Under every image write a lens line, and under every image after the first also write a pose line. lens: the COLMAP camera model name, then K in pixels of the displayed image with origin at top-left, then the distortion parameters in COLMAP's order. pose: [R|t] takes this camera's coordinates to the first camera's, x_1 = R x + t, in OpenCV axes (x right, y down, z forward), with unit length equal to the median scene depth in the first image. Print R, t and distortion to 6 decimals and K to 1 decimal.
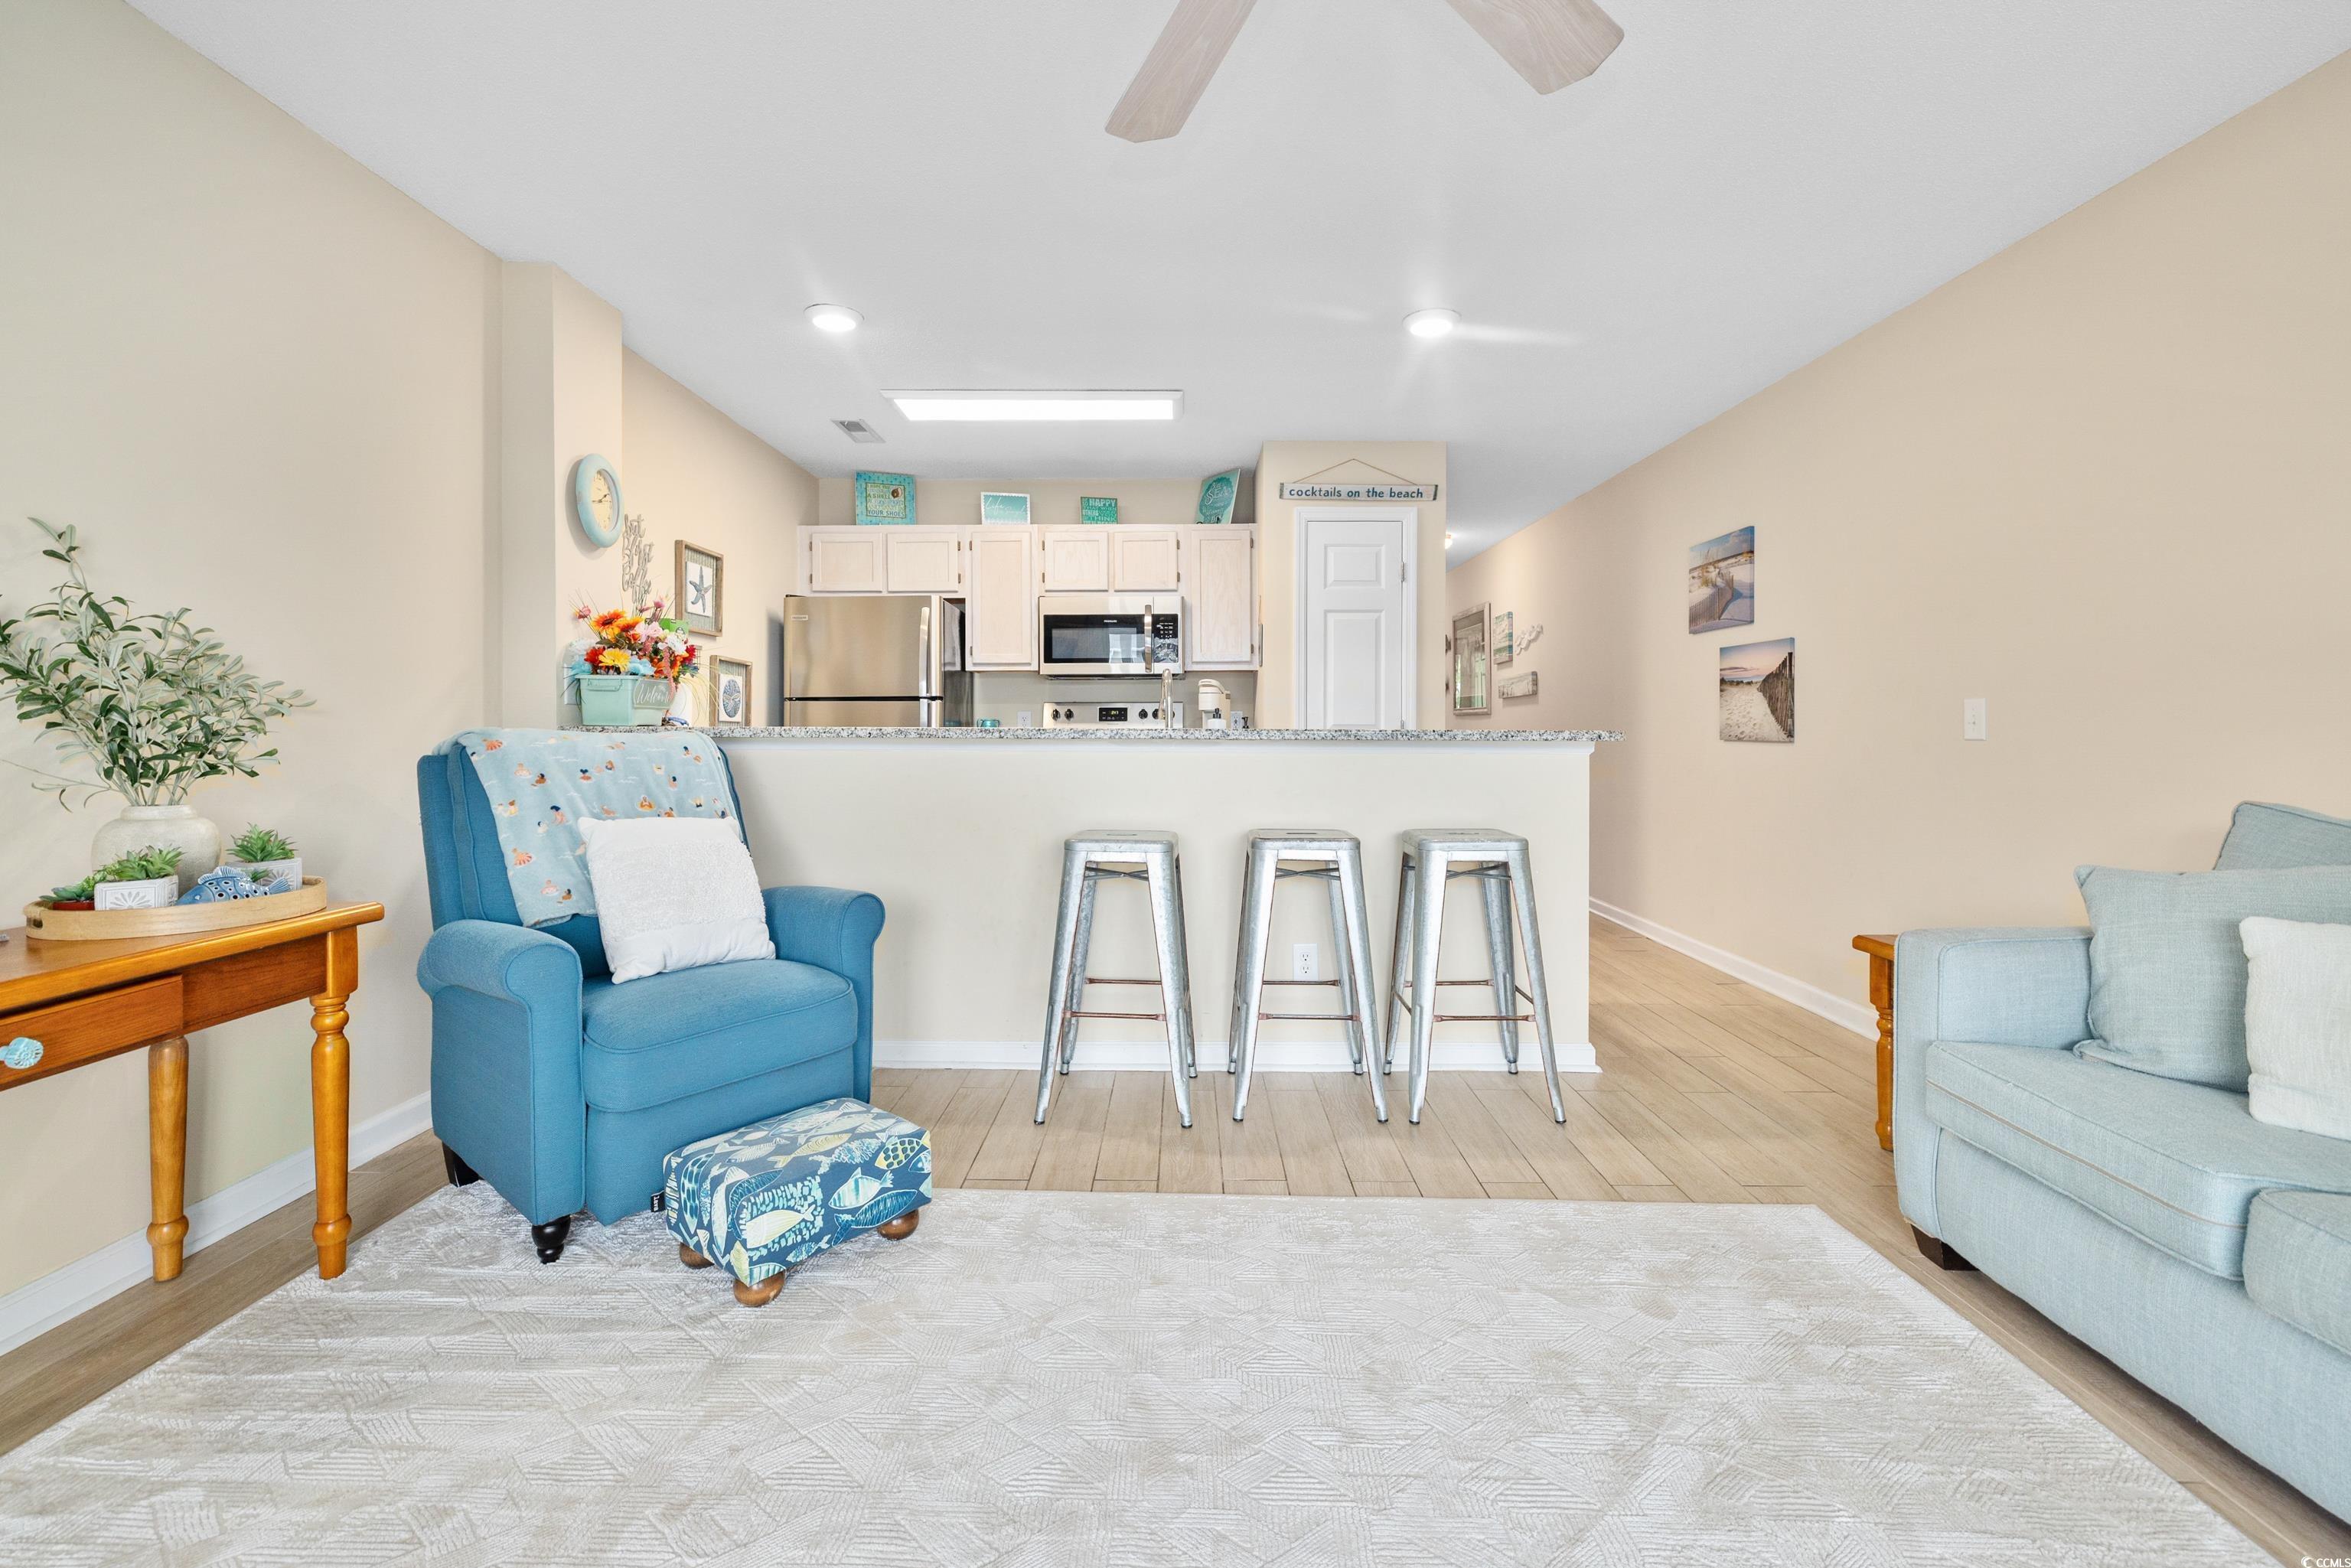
lens RADIAL K [[1006.7, 0, 1172.6], [0, 1006.7, 739.7], [0, 0, 1]] dist [0.000331, 0.000251]
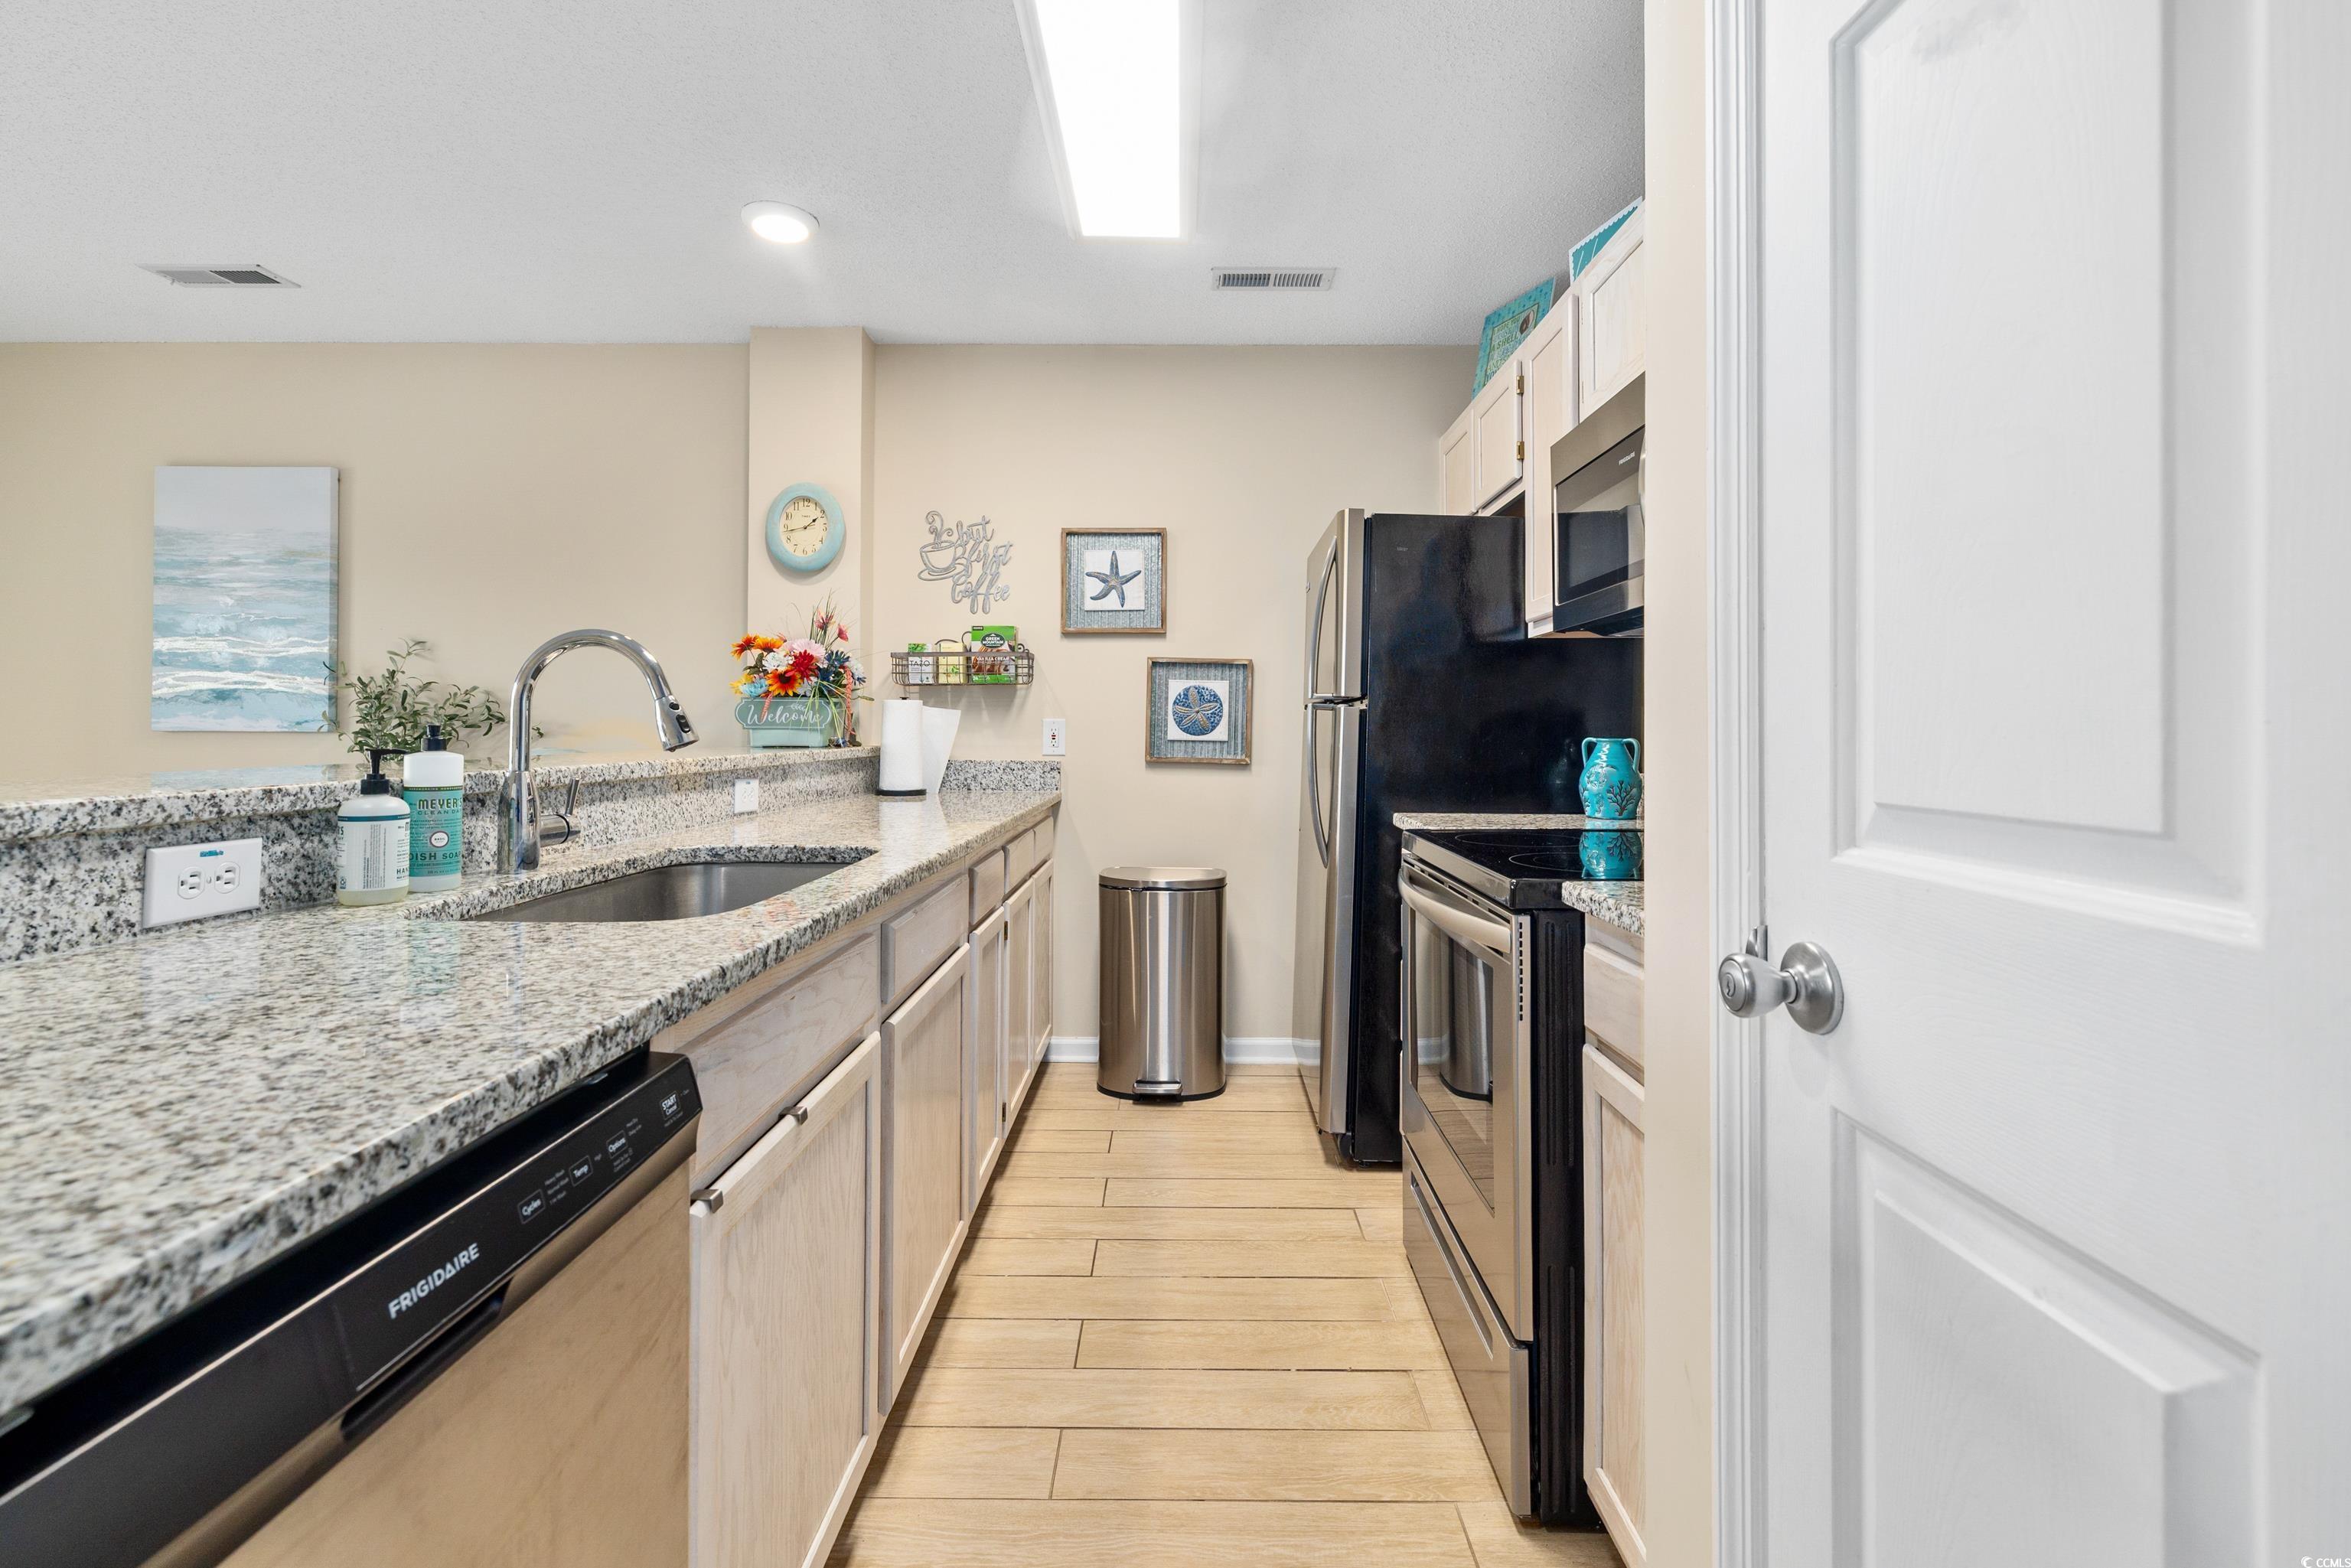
lens RADIAL K [[1002.3, 0, 1175.4], [0, 1002.3, 724.8], [0, 0, 1]] dist [0.001627, 0.000277]
pose [[0.005608, -0.005733, -0.999968, 0.329424], [-0.017188, 0.999835, -0.005828, -0.025633], [0.999837, 0.017220, 0.005508, 0.994178]]
